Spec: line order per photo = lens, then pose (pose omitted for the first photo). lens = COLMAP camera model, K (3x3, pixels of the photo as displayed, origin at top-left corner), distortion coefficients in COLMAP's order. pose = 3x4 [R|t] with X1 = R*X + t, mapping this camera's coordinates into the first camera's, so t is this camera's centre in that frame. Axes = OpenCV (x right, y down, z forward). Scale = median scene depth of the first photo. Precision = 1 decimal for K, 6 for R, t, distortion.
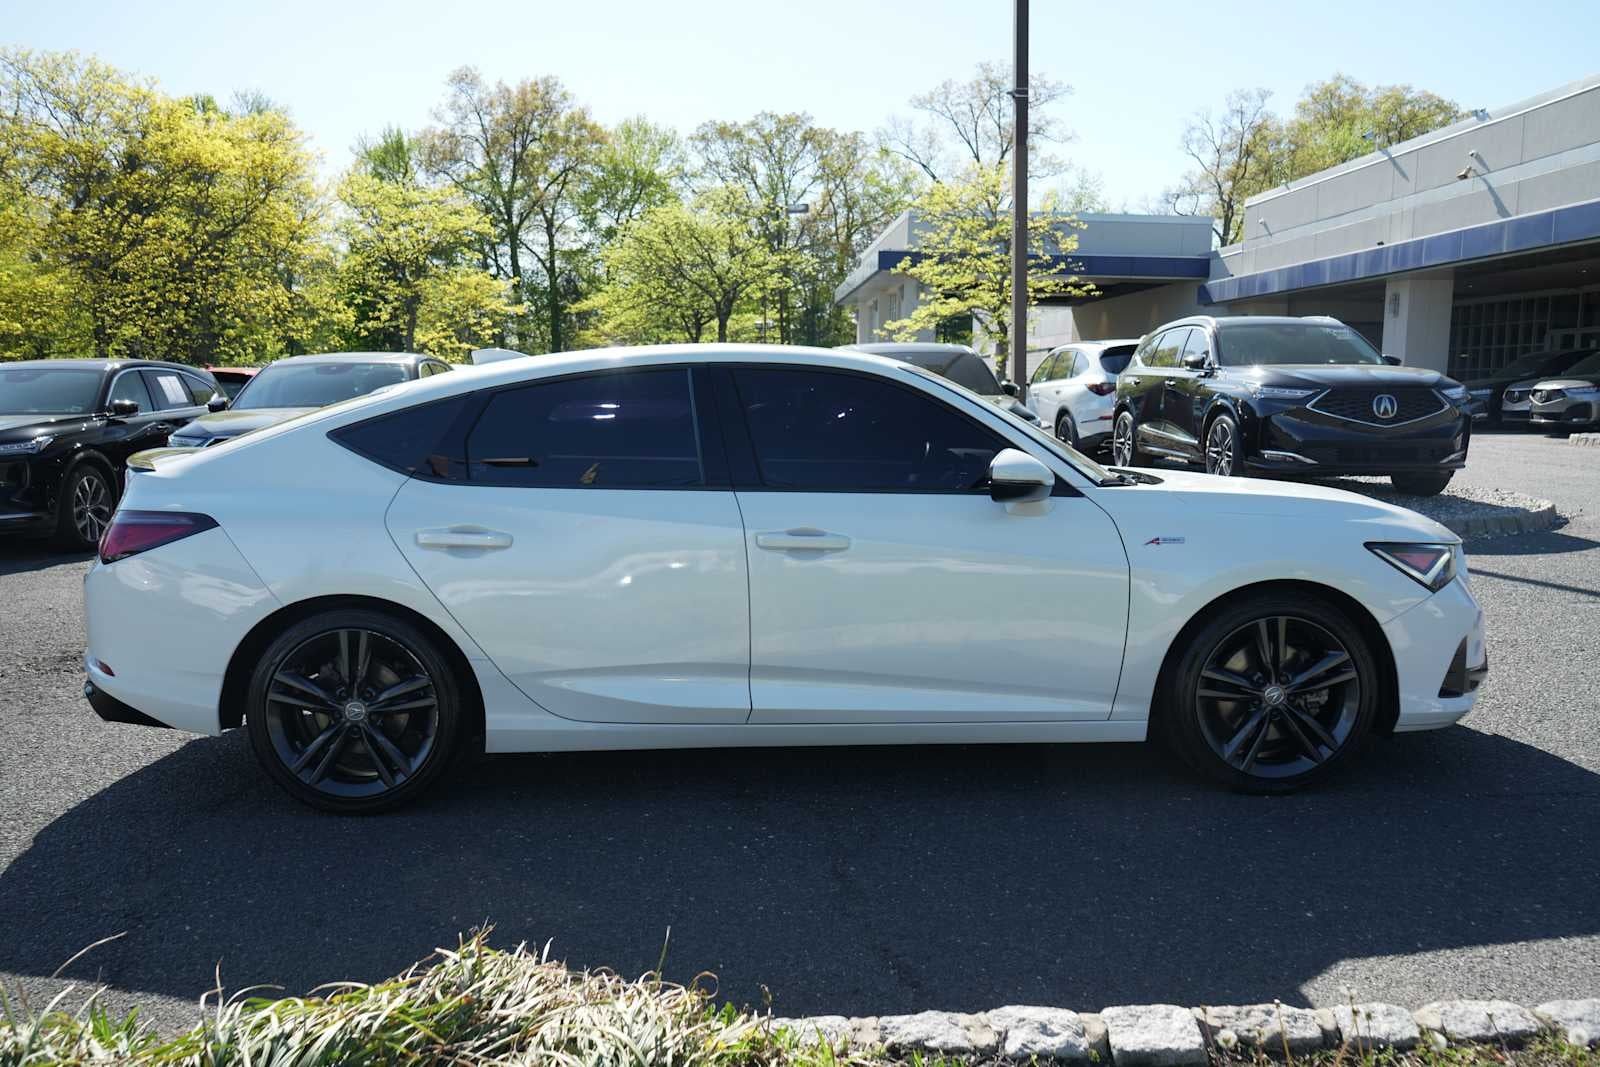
lens RADIAL K [[1259.2, 0, 789.2], [0, 1259.2, 529.5], [0, 0, 1]] dist [-0.011662, 0.000951]
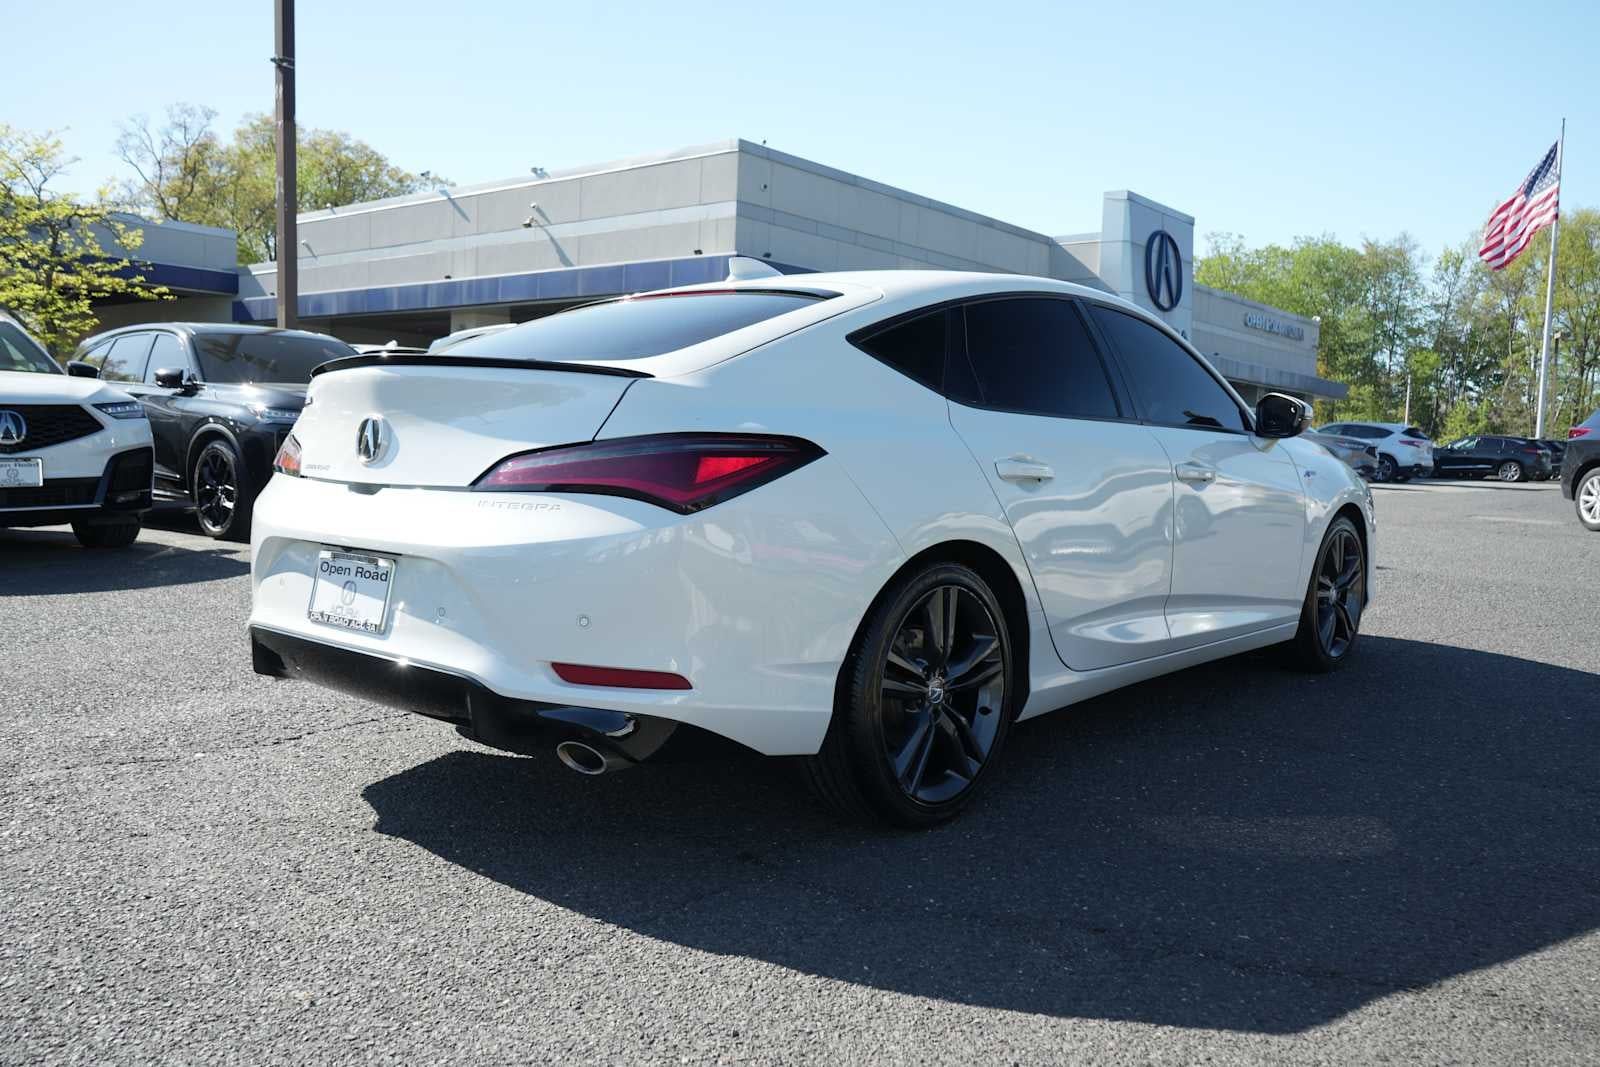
lens RADIAL K [[1259.2, 0, 797.2], [0, 1259.2, 532.3], [0, 0, 1]] dist [-0.011662, 0.000951]
pose [[0.677230, -0.036293, 0.734876, -0.120389], [0.053747, 0.998555, -0.000215, 0.005003], [-0.733806, 0.039643, 0.678202, 0.065191]]
